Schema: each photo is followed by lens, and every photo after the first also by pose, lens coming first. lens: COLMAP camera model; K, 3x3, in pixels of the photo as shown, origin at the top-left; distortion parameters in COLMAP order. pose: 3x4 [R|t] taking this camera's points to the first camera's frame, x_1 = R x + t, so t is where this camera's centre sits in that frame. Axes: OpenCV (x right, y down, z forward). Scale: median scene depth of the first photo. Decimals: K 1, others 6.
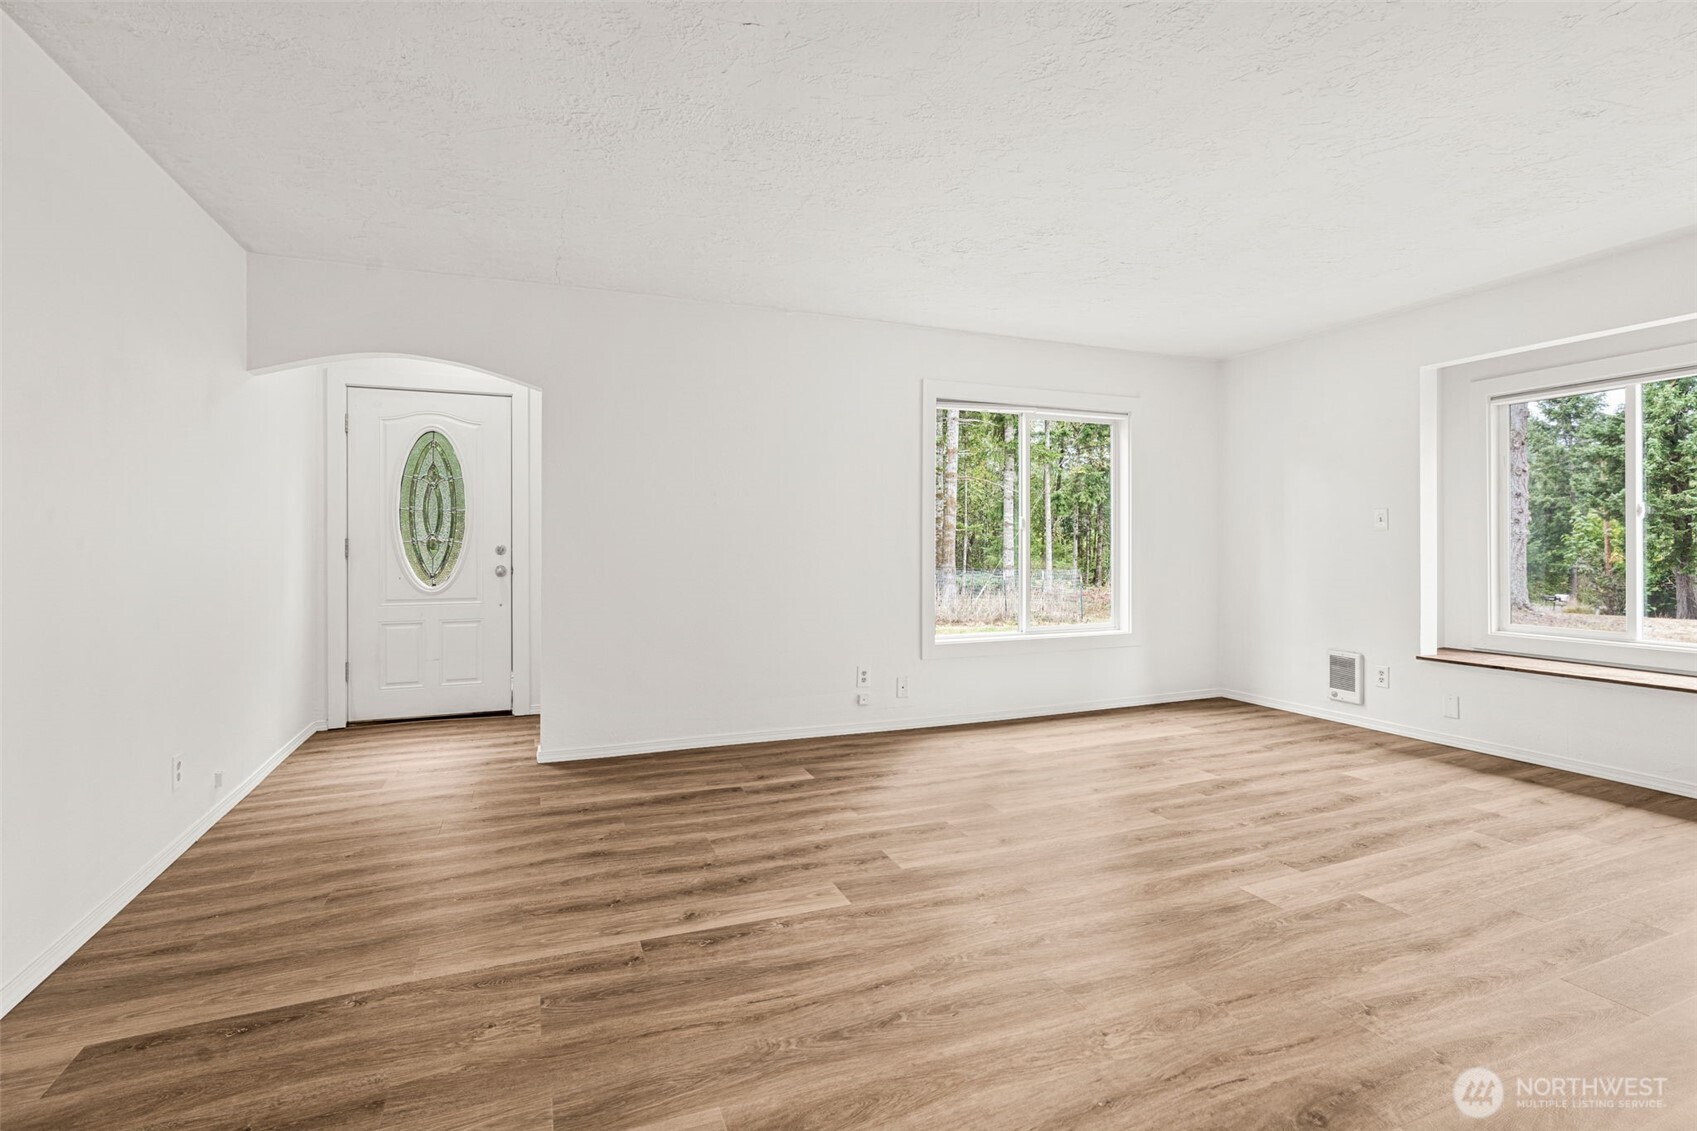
lens RADIAL K [[794.6, 0, 863.5], [0, 794.6, 554.3], [0, 0, 1]] dist [-0.003757, 0.001512]
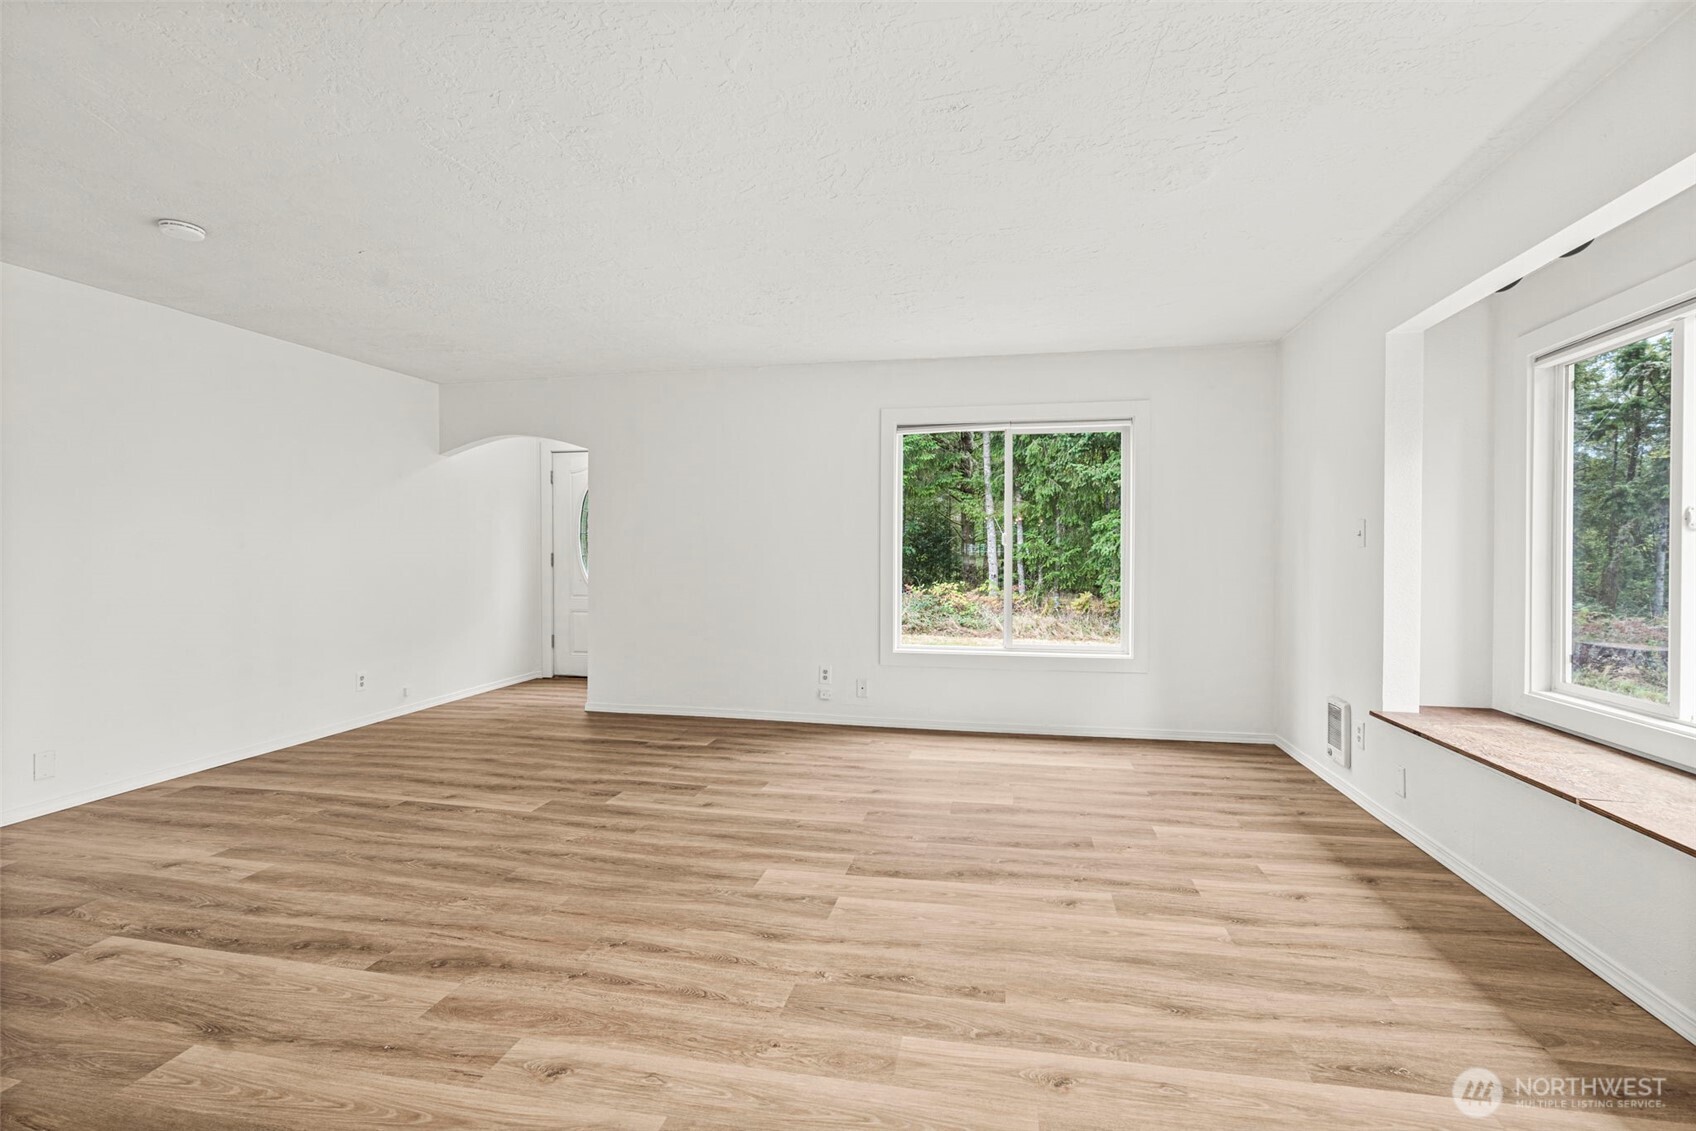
lens RADIAL K [[794.2, 0, 864.6], [0, 794.2, 563.6], [0, 0, 1]] dist [-0.003757, 0.001512]
pose [[0.826634, 0.010086, -0.562650, 1.127027], [-0.011037, 0.999938, 0.001710, -0.015481], [0.562632, 0.004796, 0.826694, 0.133175]]
